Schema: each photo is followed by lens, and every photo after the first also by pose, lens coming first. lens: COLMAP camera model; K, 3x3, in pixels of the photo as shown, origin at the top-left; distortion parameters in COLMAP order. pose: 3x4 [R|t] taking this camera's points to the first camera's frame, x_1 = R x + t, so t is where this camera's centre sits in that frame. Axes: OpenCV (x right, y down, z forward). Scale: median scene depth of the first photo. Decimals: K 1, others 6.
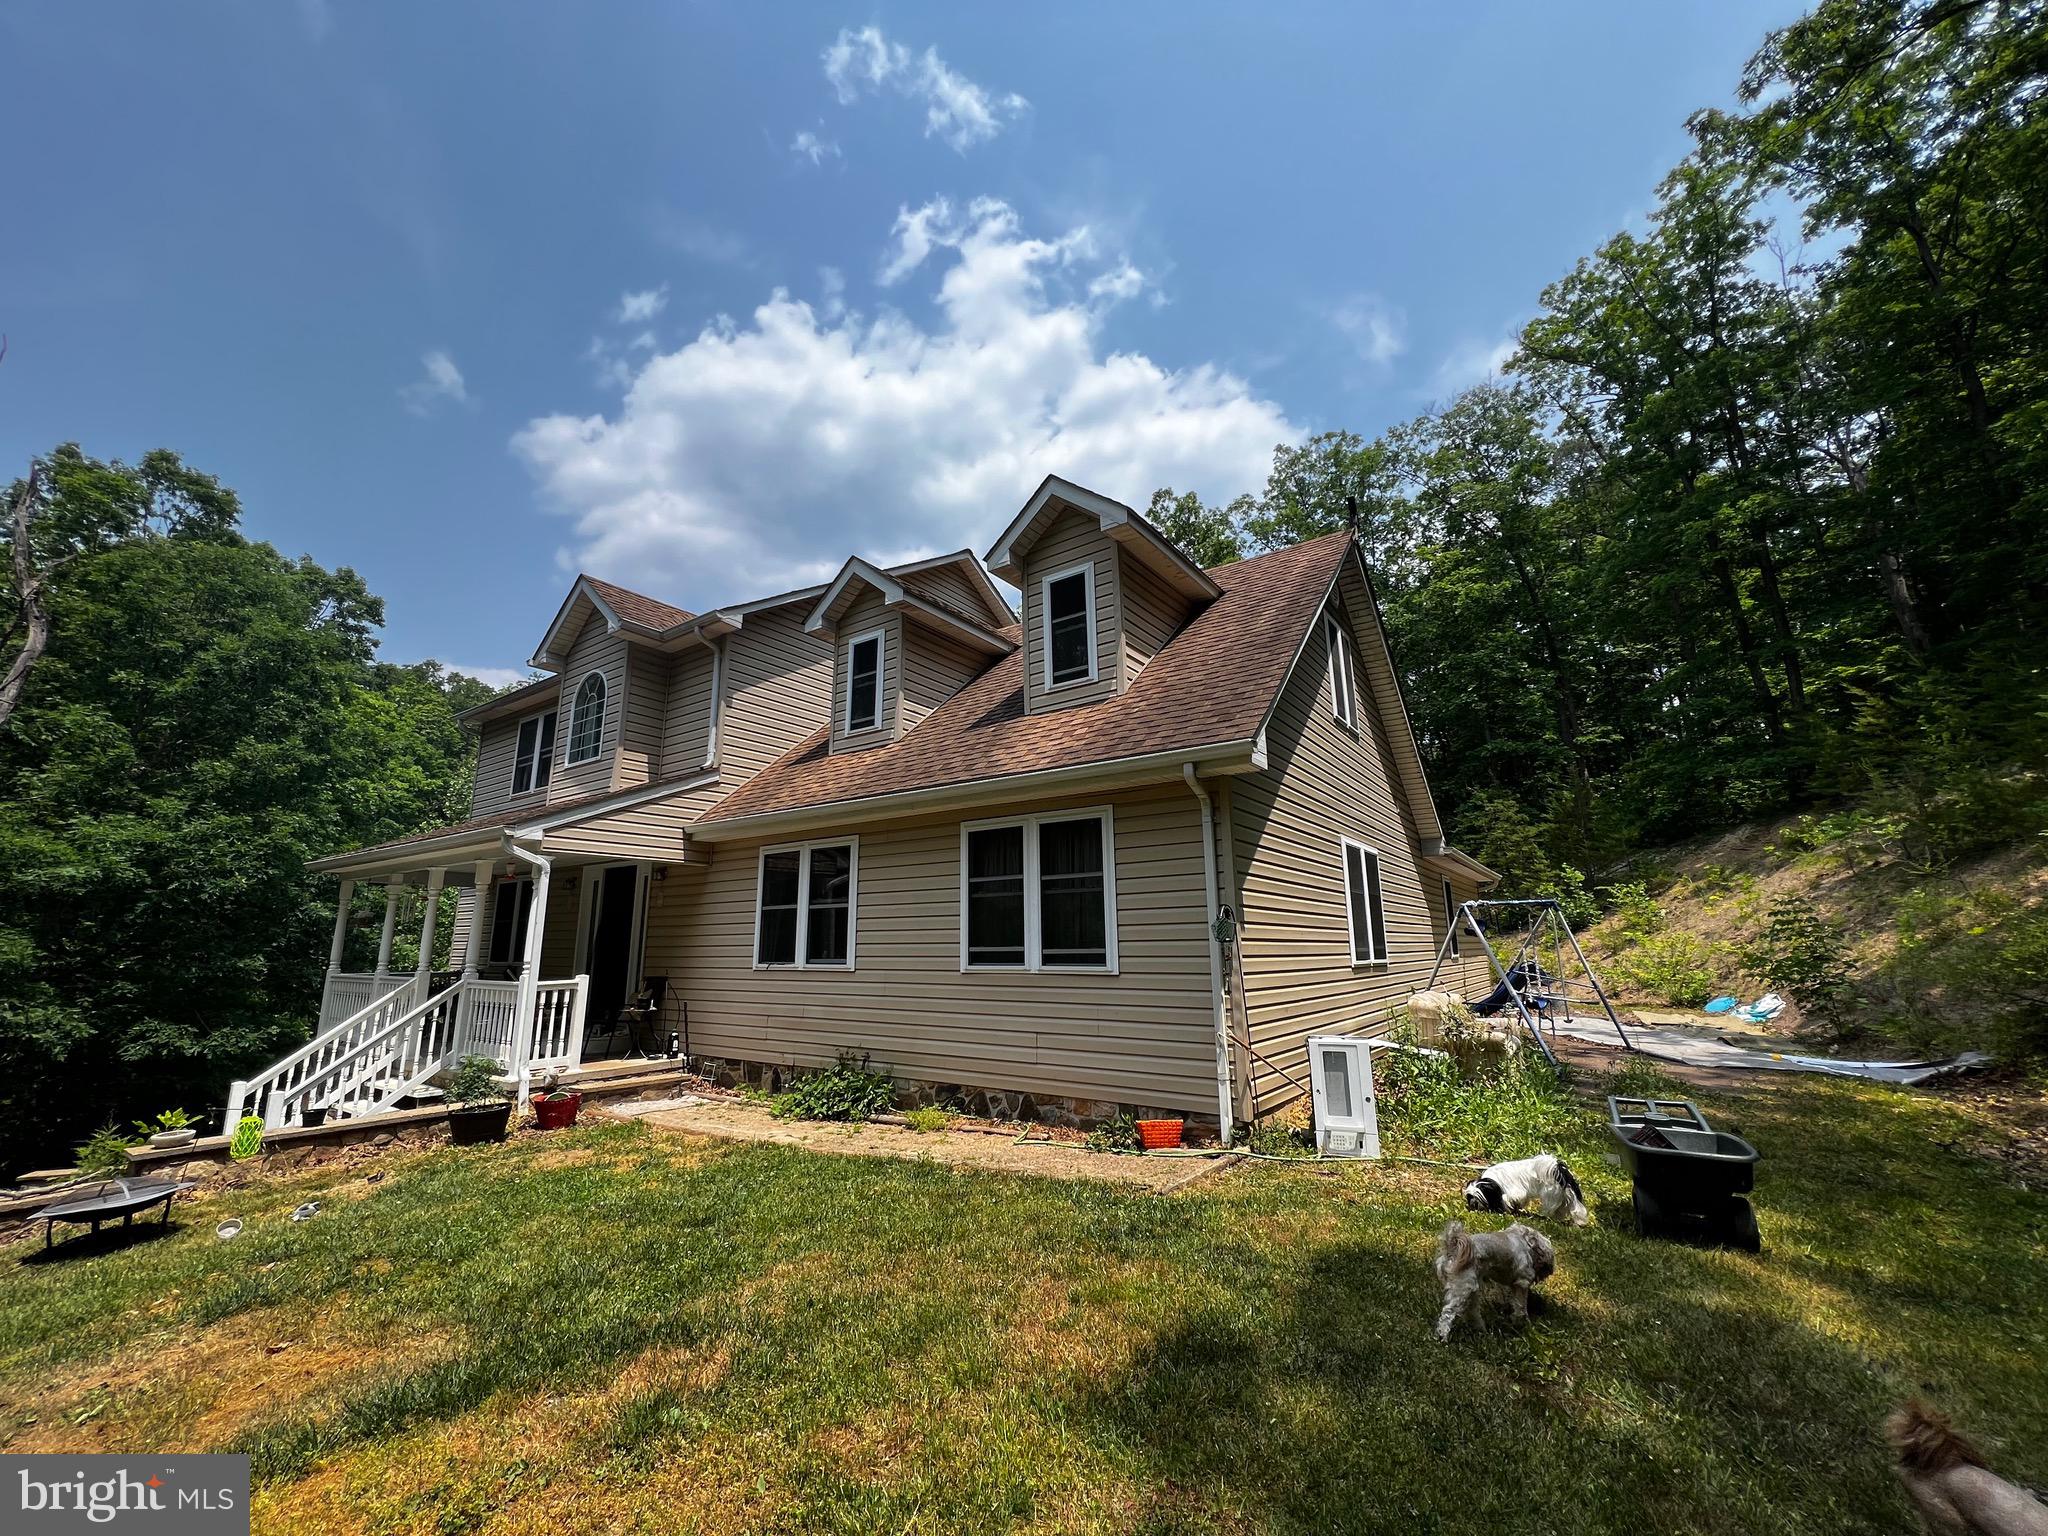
lens RADIAL K [[821.7, 0, 1002.5], [0, 821.7, 764.8], [0, 0, 1]] dist [-0.005539, 0.000349]
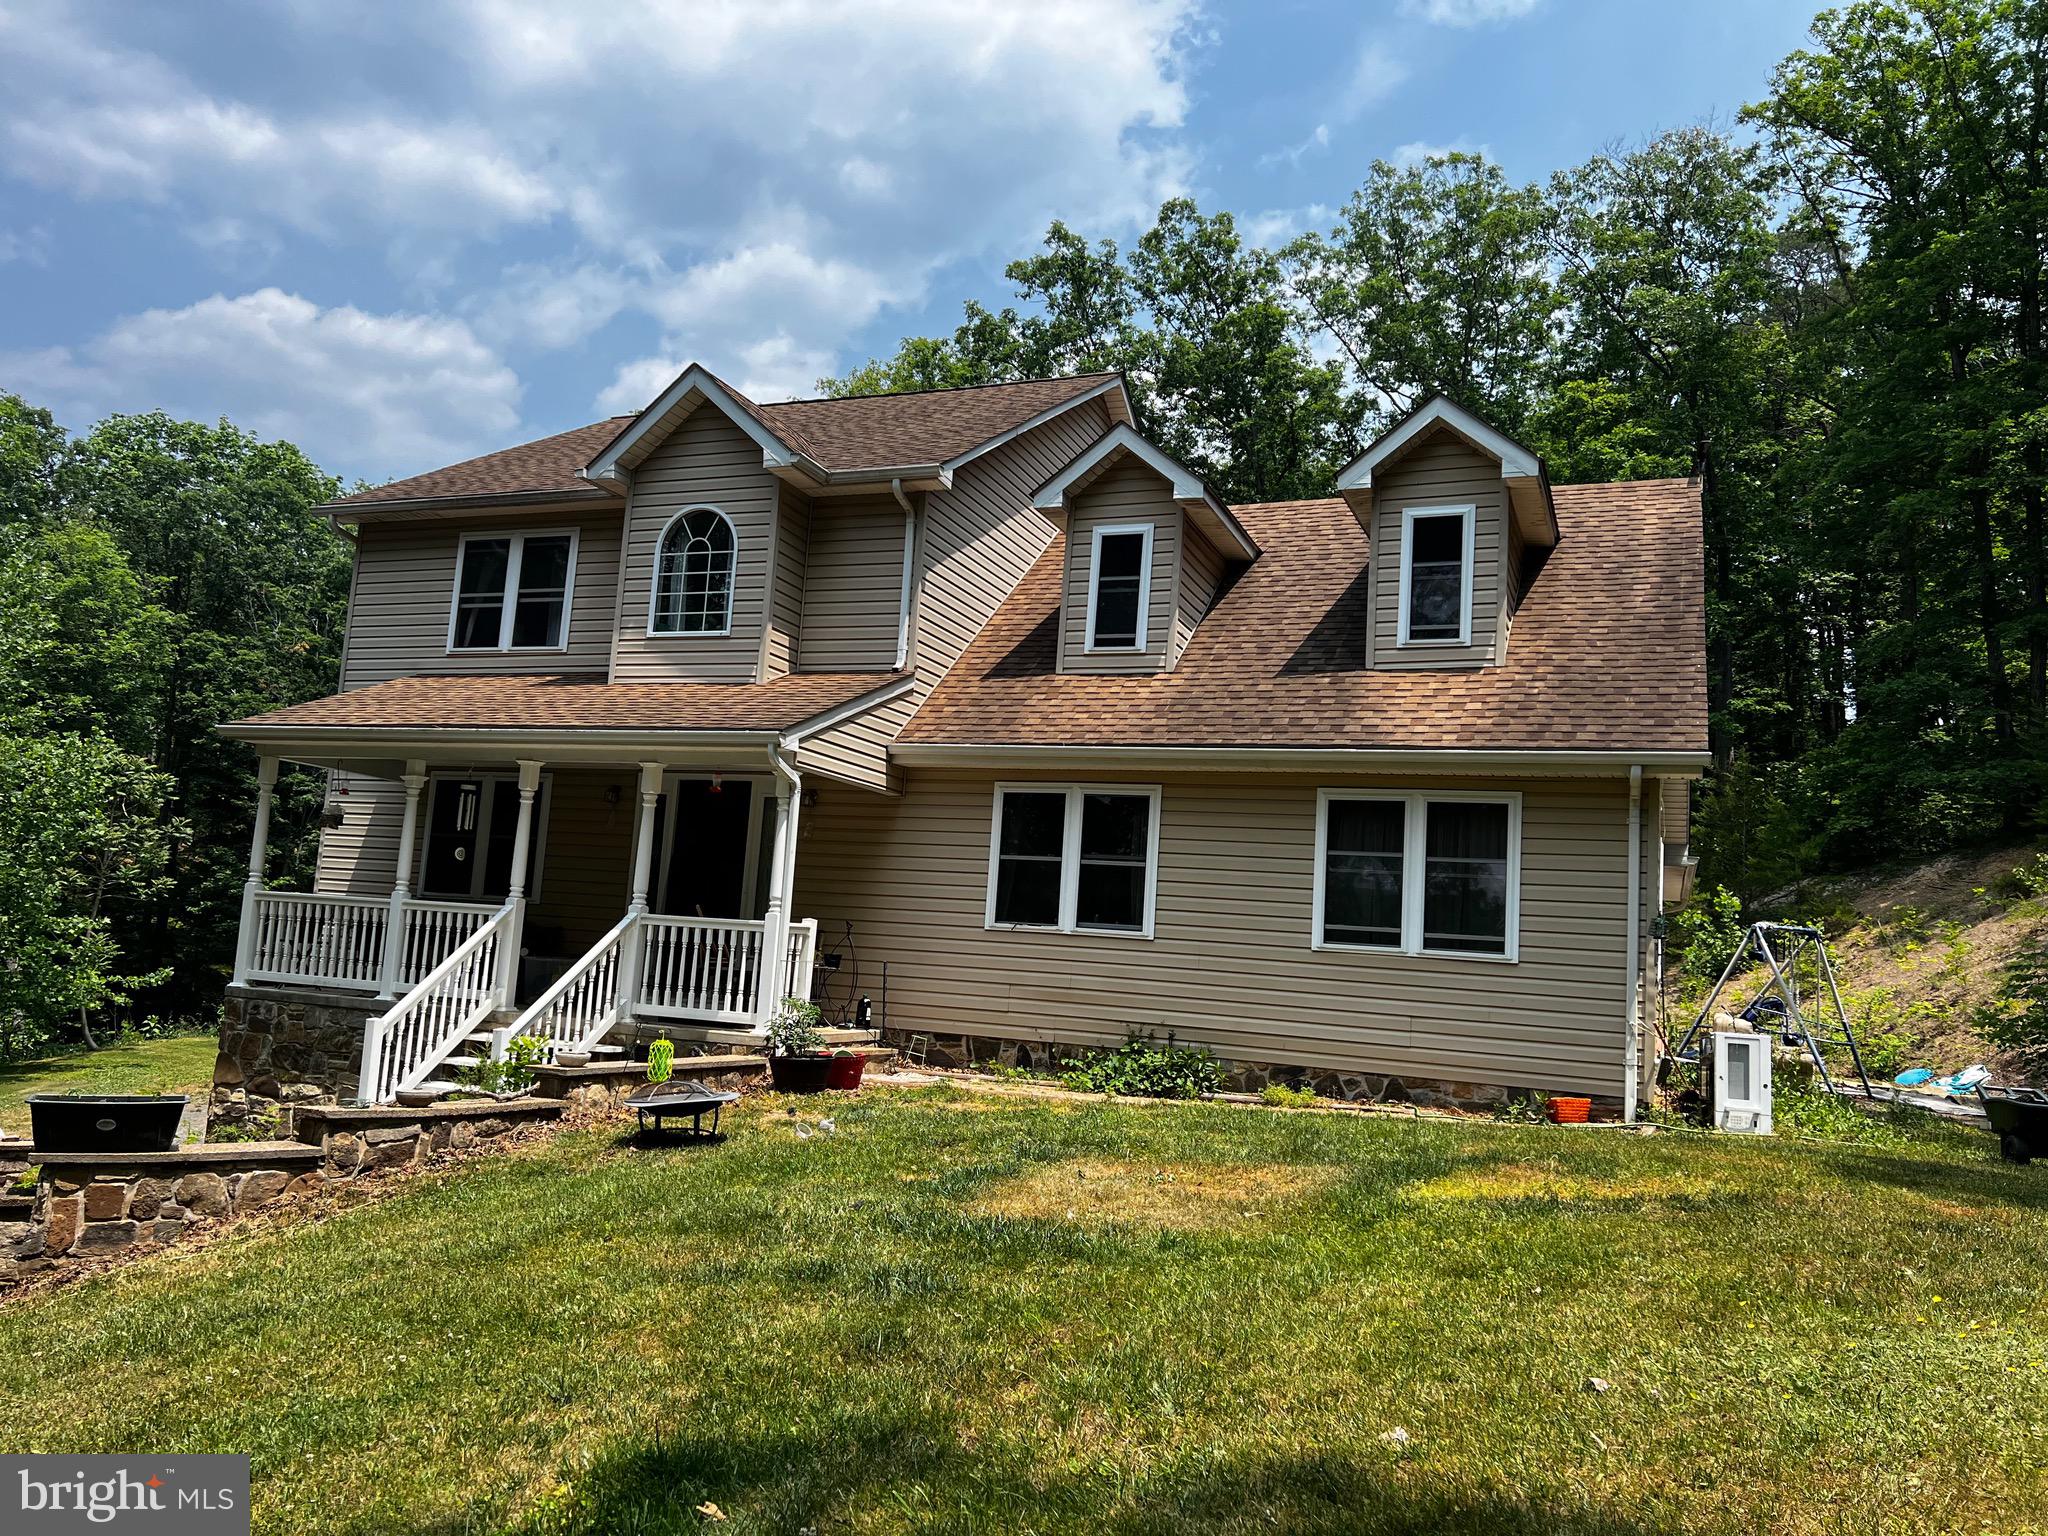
lens RADIAL K [[1511.4, 0, 984.3], [0, 1511.4, 790.7], [0, 0, 1]] dist [0.038078, -0.044152]
pose [[0.973981, 0.100987, 0.202887, -0.601497], [-0.123096, 0.987398, 0.099457, -0.037748], [-0.190286, -0.121844, 0.974138, -0.441386]]
